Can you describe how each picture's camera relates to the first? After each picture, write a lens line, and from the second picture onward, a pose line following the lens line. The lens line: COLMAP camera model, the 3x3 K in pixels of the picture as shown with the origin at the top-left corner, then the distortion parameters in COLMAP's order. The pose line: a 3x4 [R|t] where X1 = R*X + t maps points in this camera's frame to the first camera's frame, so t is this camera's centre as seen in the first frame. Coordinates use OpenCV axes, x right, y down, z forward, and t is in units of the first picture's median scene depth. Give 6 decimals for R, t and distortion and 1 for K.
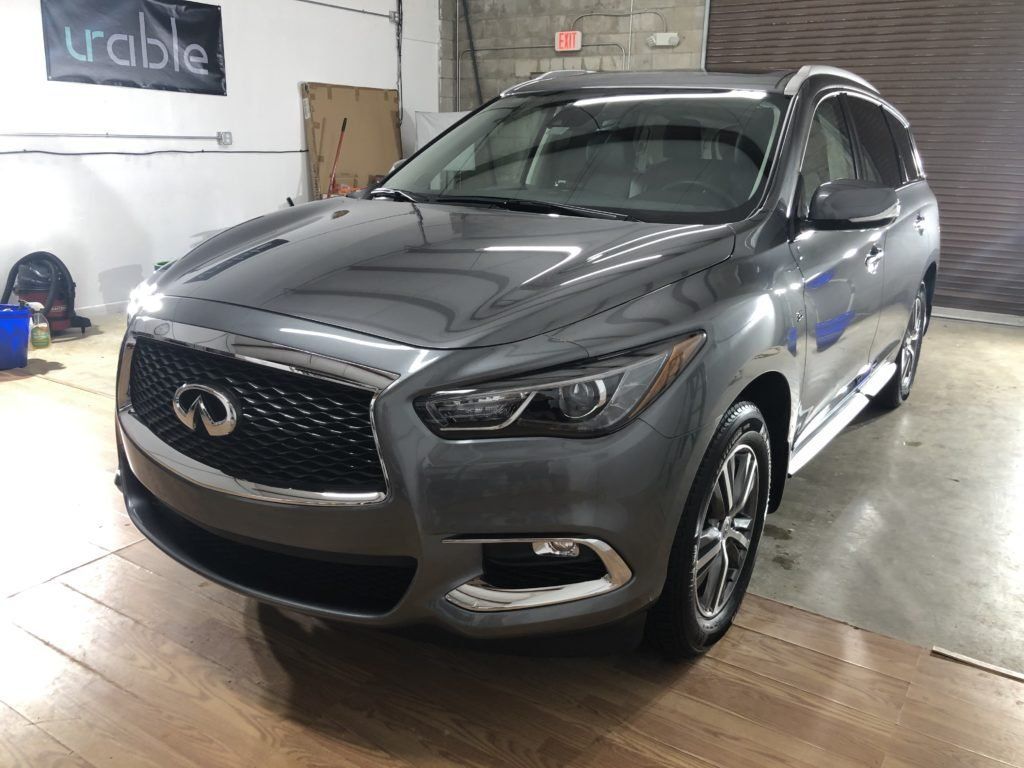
lens RADIAL K [[844.8, 0, 524.5], [0, 844.8, 384.8], [0, 0, 1]] dist [0.007710, 0.007837]
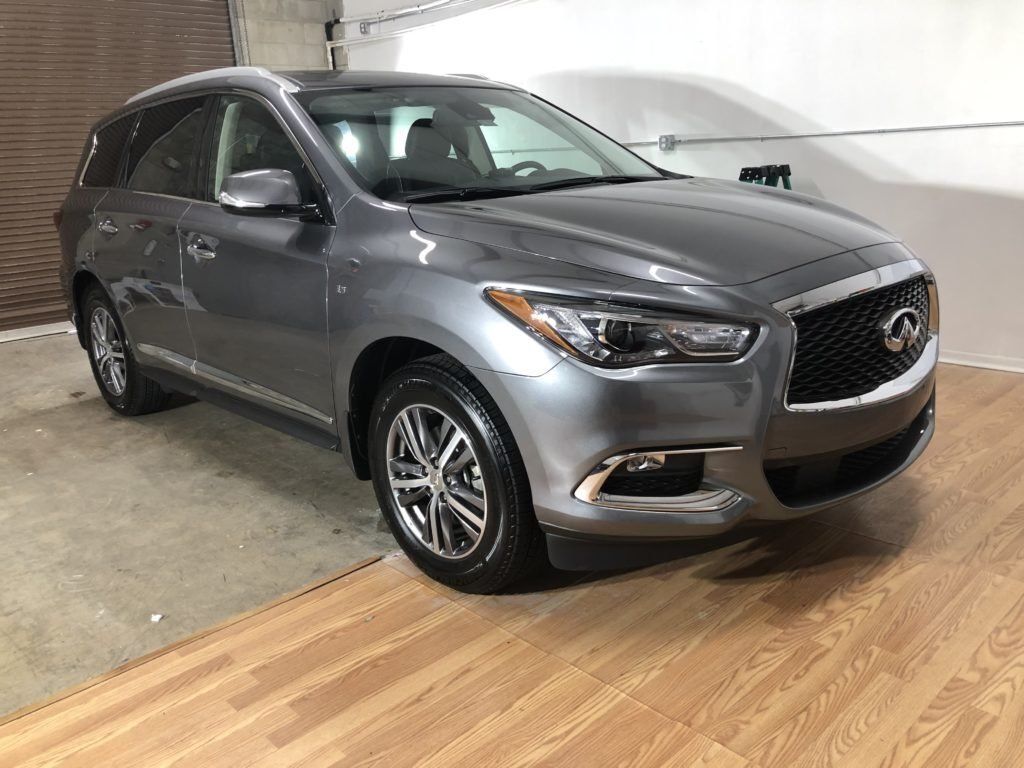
lens RADIAL K [[844.8, 0, 514.7], [0, 844.8, 370.4], [0, 0, 1]] dist [0.007710, 0.007837]
pose [[0.229681, -0.285444, 0.930467, -0.979957], [0.326278, 0.923285, 0.202701, -0.204408], [-0.916946, 0.257034, 0.305195, 0.680743]]
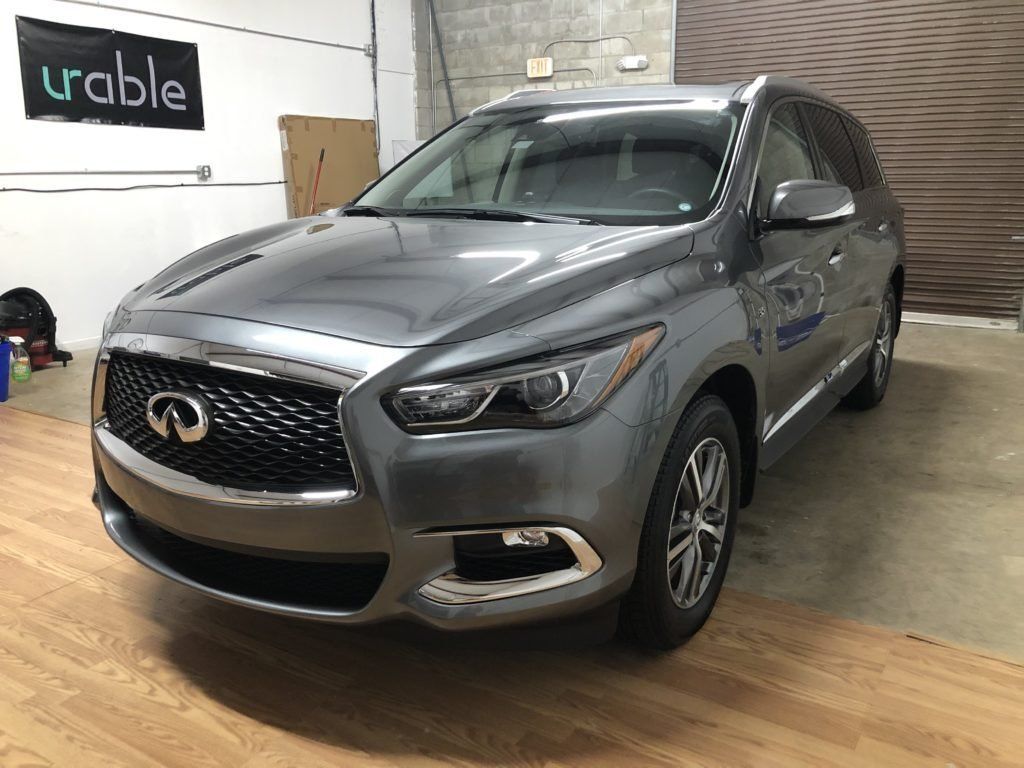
lens RADIAL K [[844.8, 0, 526.2], [0, 844.8, 379.0], [0, 0, 1]] dist [0.007710, 0.007837]
pose [[0.999234, -0.036465, 0.014207, 0.017172], [0.036997, 0.998547, -0.039185, 0.023138], [-0.012758, 0.039680, 0.999131, -0.014872]]
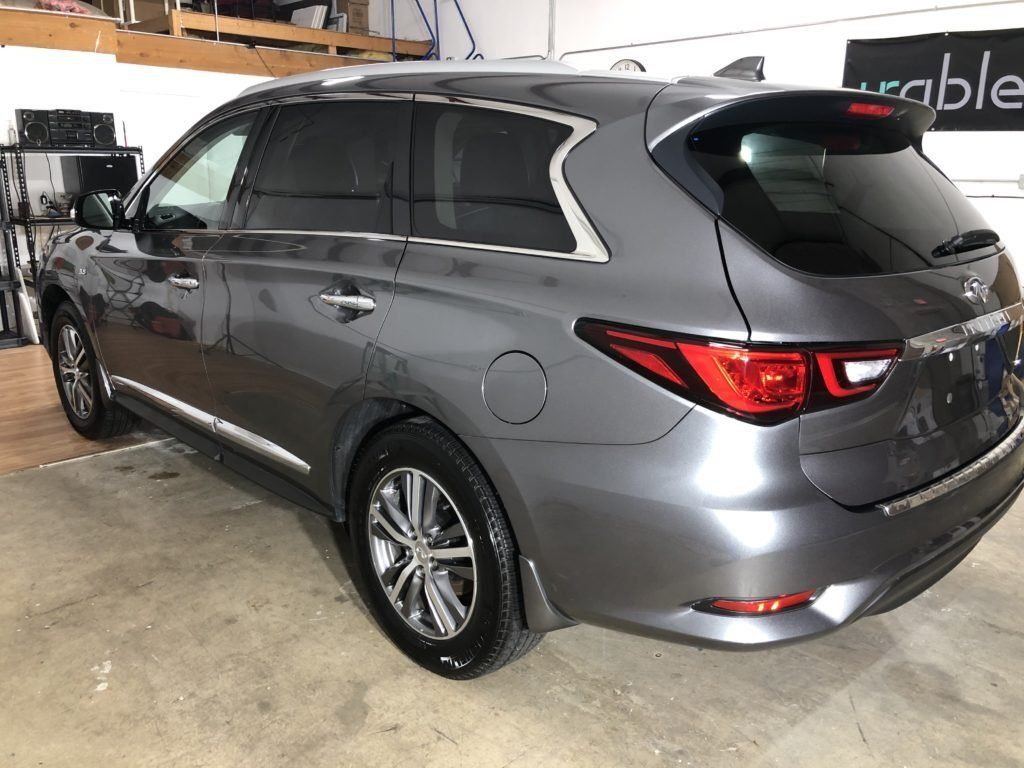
lens RADIAL K [[844.8, 0, 521.1], [0, 844.8, 390.0], [0, 0, 1]] dist [0.007710, 0.007837]
pose [[-0.221575, 0.224839, -0.948869, 1.281396], [-0.289129, 0.914153, 0.284129, -0.426590], [0.931294, 0.337302, -0.137546, 1.559277]]
